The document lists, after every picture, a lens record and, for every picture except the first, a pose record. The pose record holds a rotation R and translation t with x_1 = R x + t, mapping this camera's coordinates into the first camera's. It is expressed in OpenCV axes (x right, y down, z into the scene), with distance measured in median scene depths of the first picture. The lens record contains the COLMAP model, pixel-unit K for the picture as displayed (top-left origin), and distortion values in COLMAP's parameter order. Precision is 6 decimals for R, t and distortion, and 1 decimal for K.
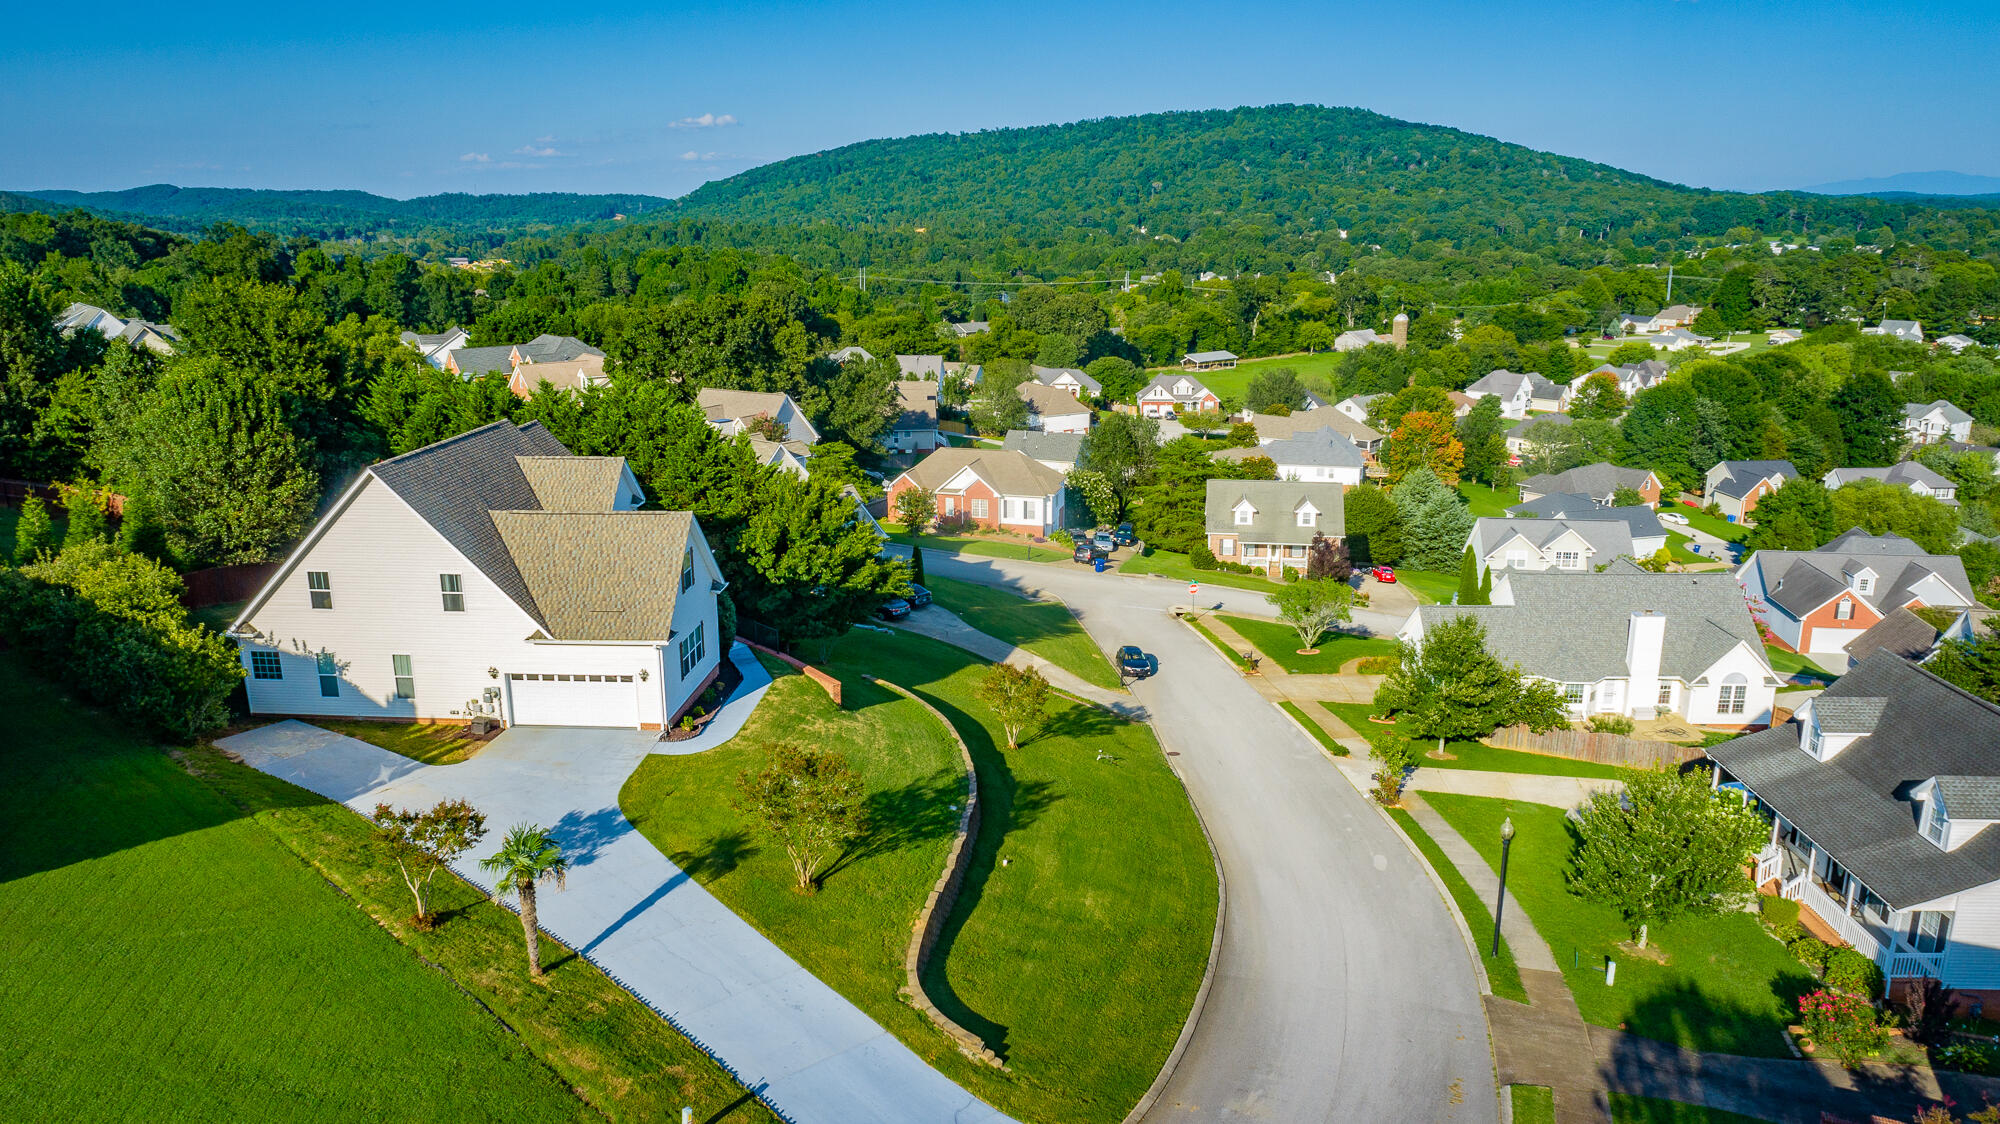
lens RADIAL K [[1355.3, 0, 999.0], [0, 1355.3, 558.5], [0, 0, 1]] dist [-0.017196, 0.013919]
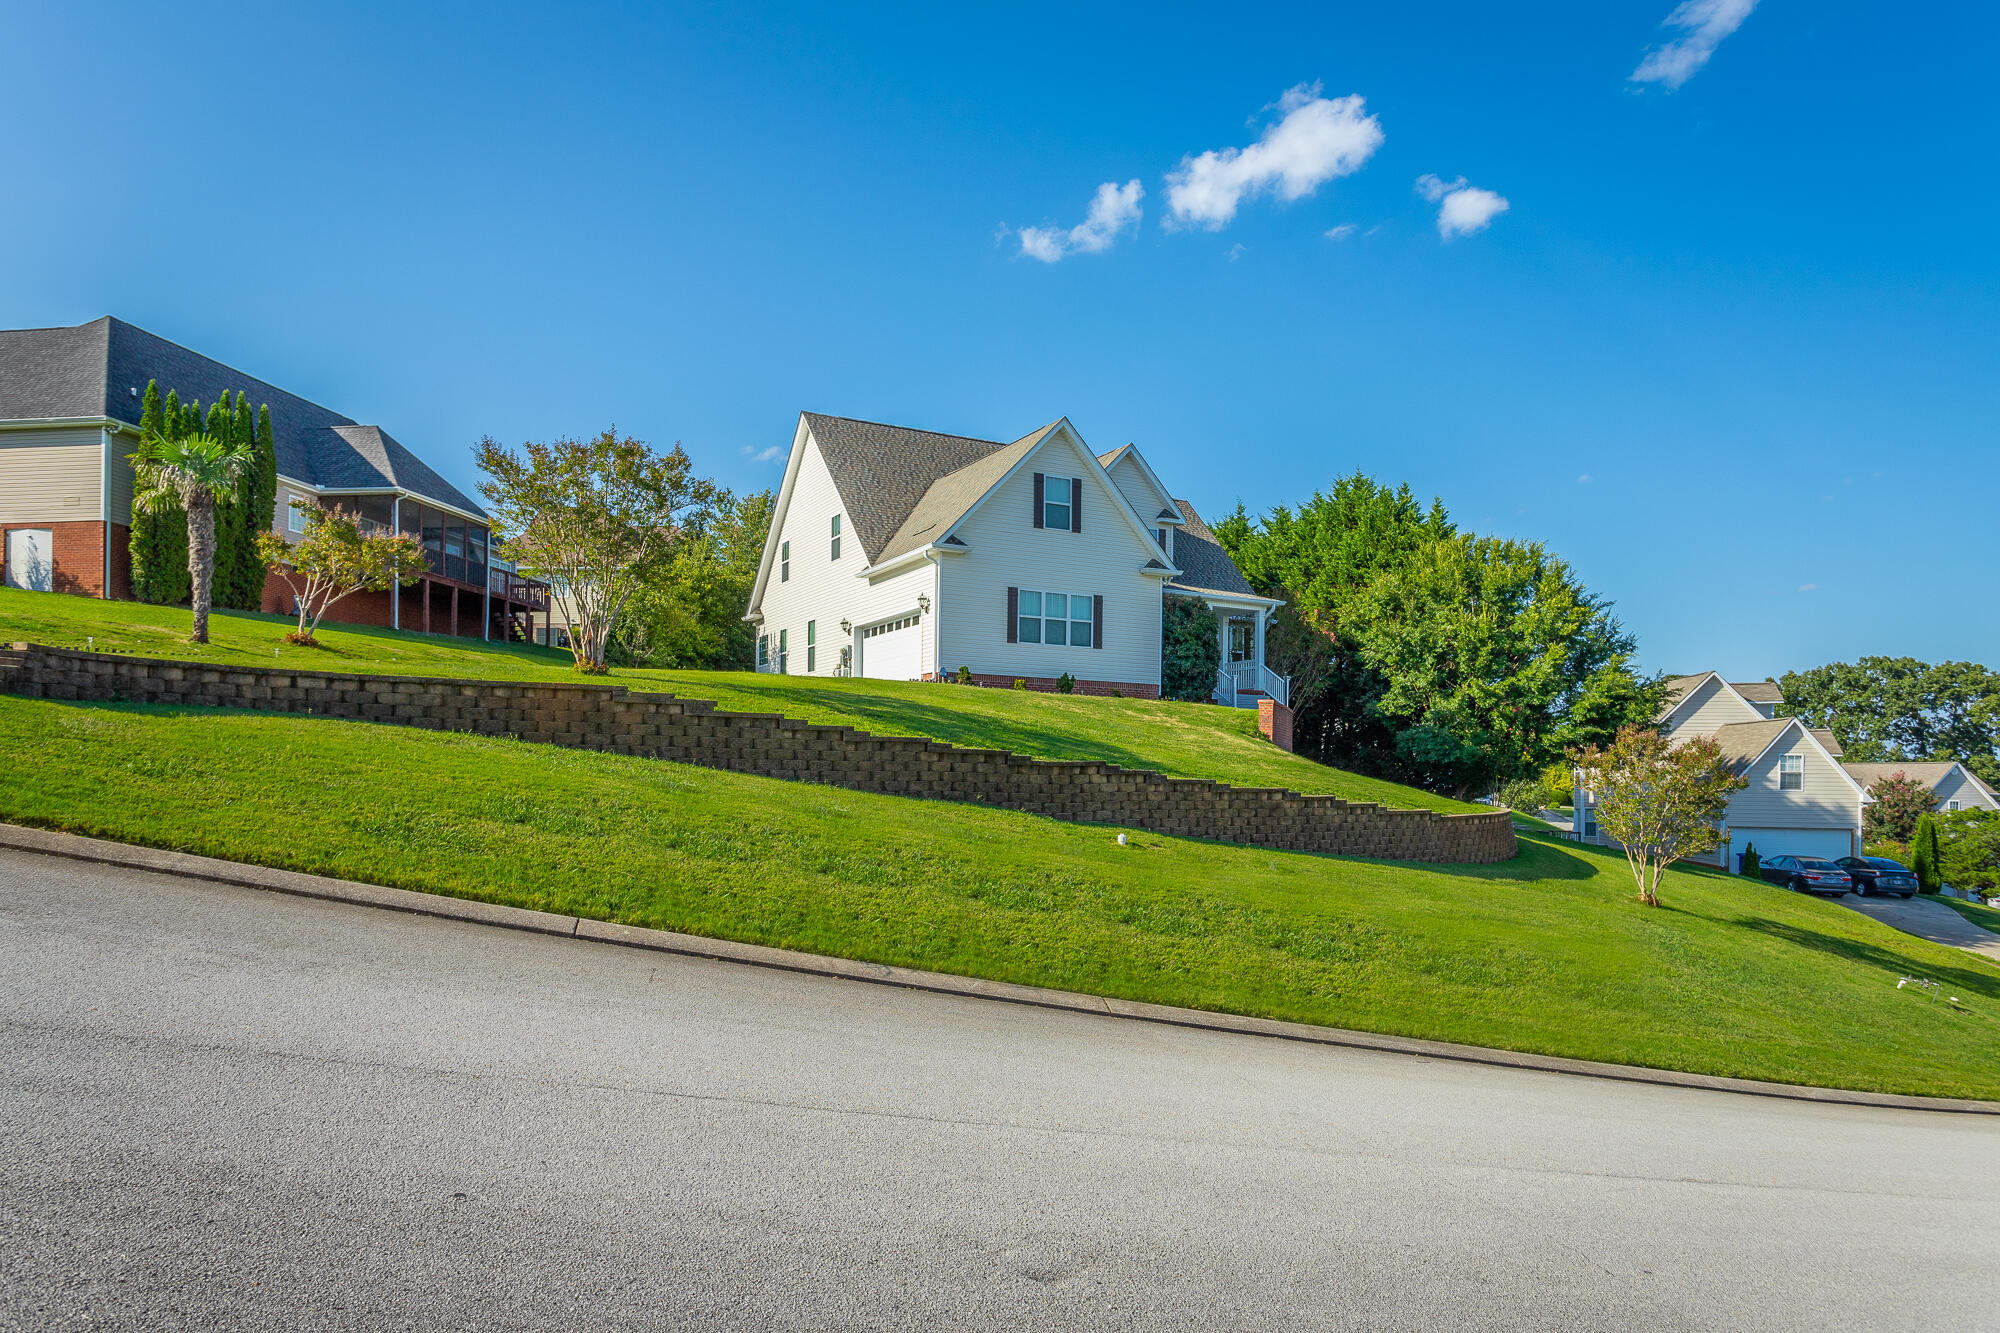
lens RADIAL K [[1197.9, 0, 992.1], [0, 1197.9, 750.5], [0, 0, 1]] dist [-0.015528, 0.003901]
pose [[0.538154, -0.007850, -0.842810, 0.114965], [-0.222917, 0.963023, -0.151308, 0.095426], [0.812833, 0.269304, 0.516505, 0.269298]]
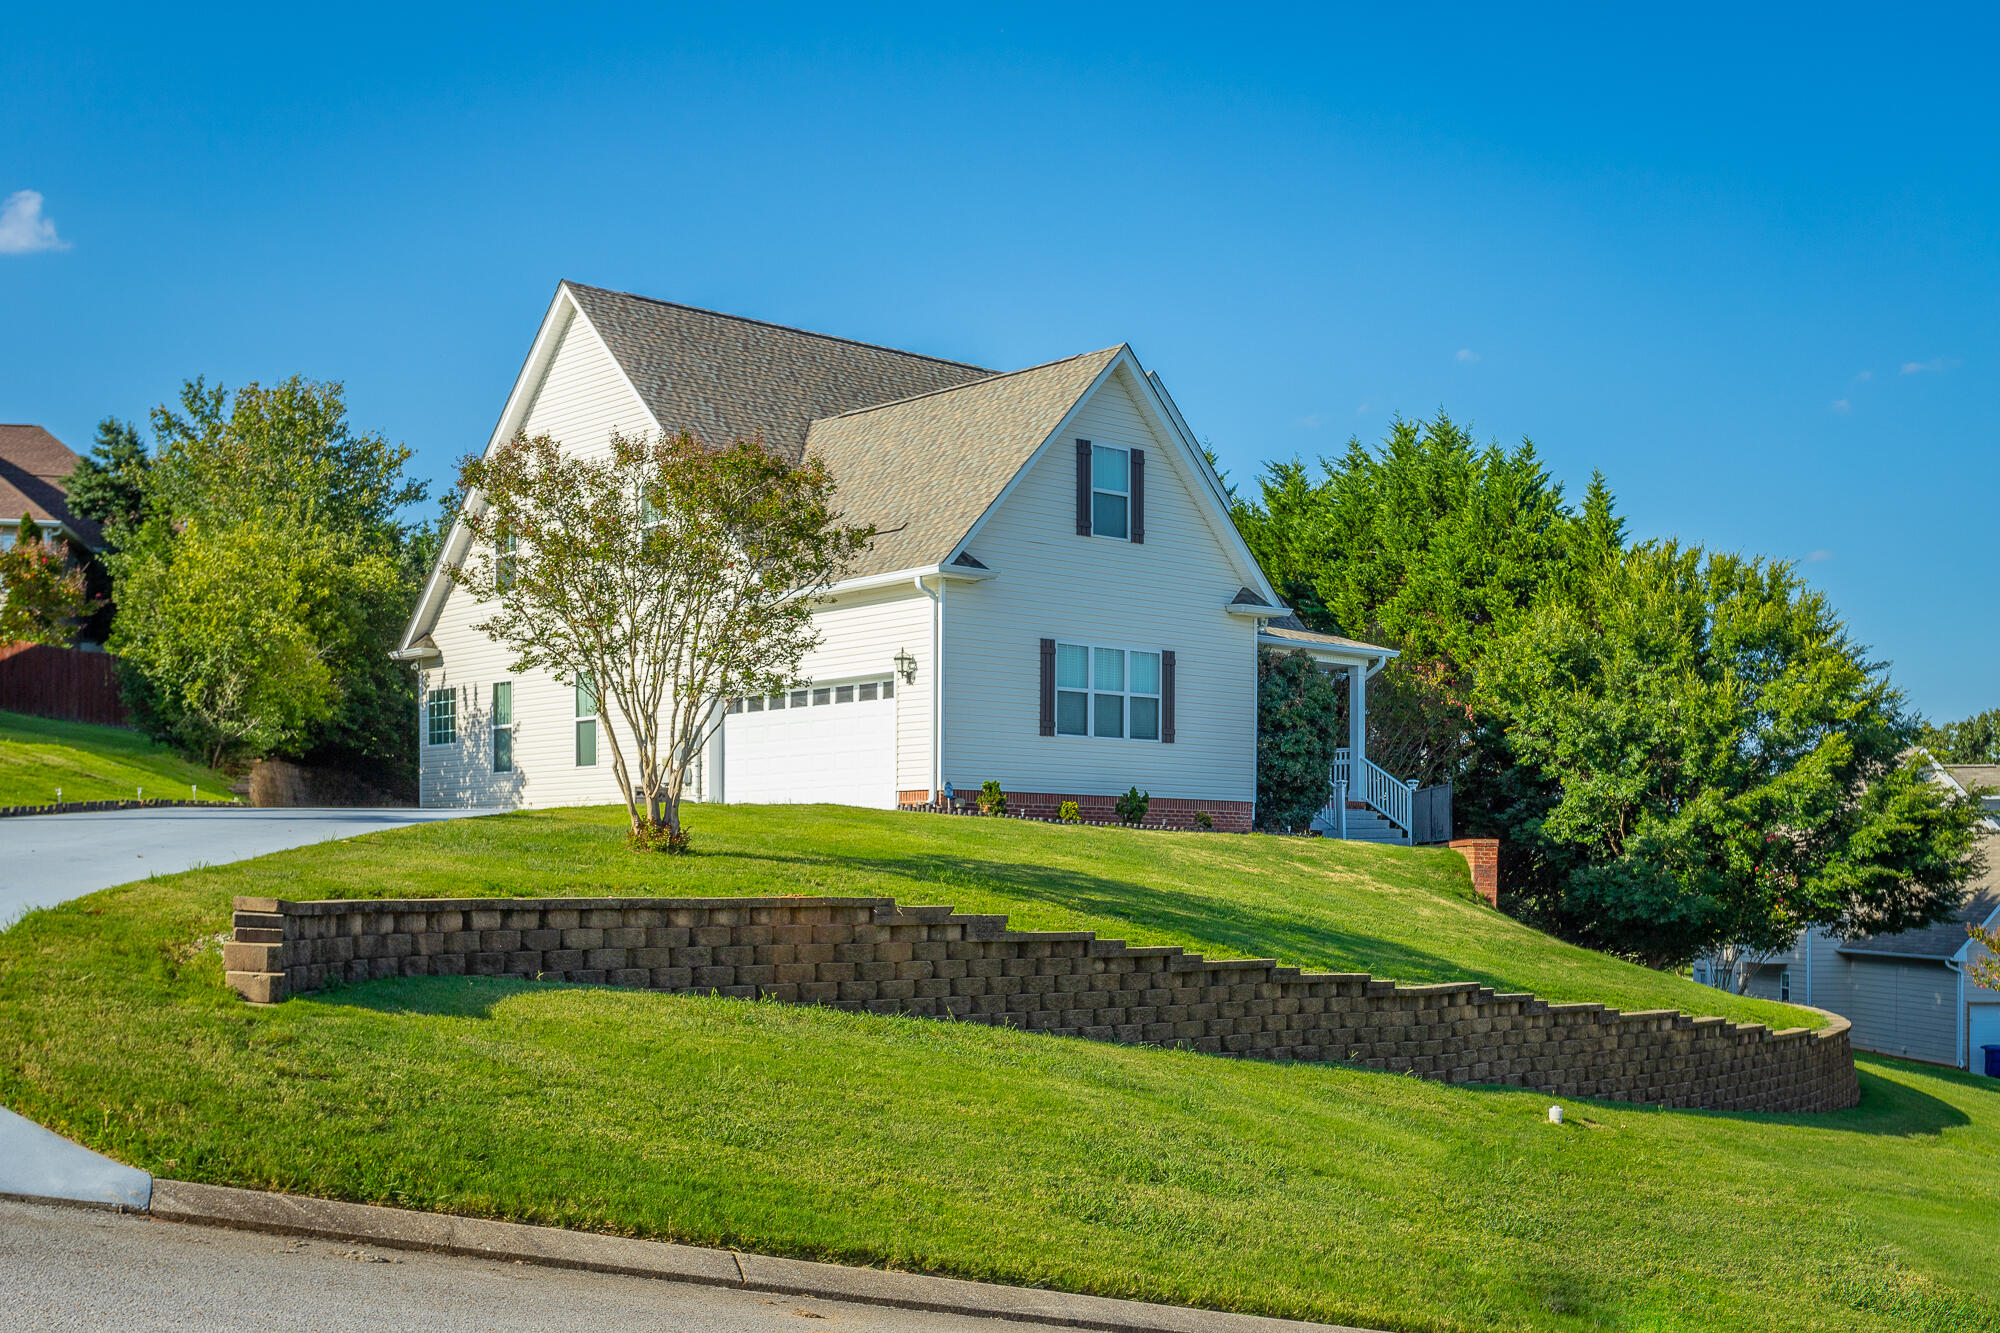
lens RADIAL K [[2267.5, 0, 989.2], [0, 2267.5, 888.3], [0, 0, 1]] dist [0.000905, 0.000000]
pose [[0.726801, 0.008699, -0.686793, 0.089568], [-0.176850, 0.968576, -0.174884, 0.101767], [0.663690, 0.248565, 0.705501, 0.203233]]
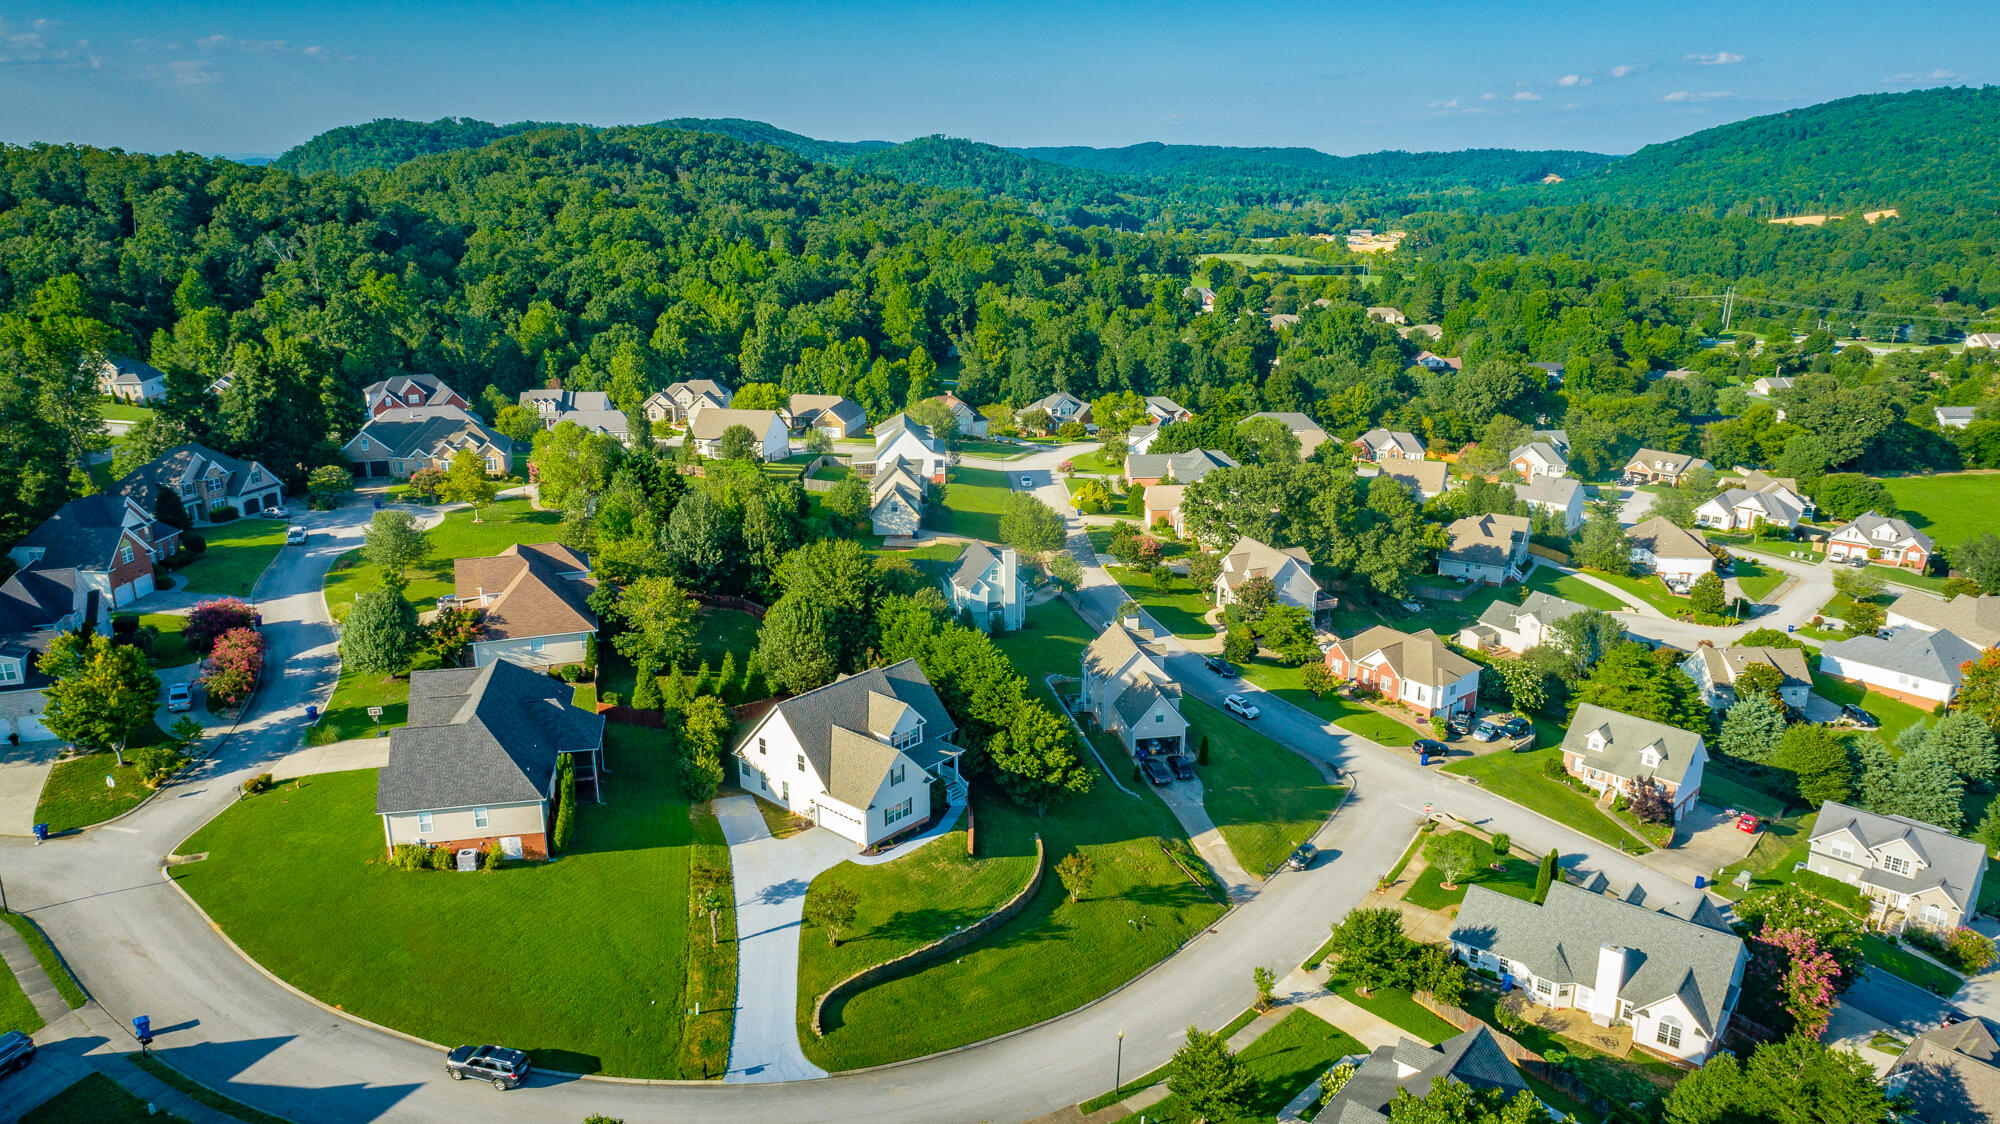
lens RADIAL K [[1355.3, 0, 998.2], [0, 1355.3, 540.3], [0, 0, 1]] dist [-0.017196, 0.013919]
pose [[0.794008, 0.165661, -0.584900, 0.421623], [-0.151360, 0.985726, 0.073715, -0.210134], [0.588763, 0.030000, 0.807749, -0.243824]]
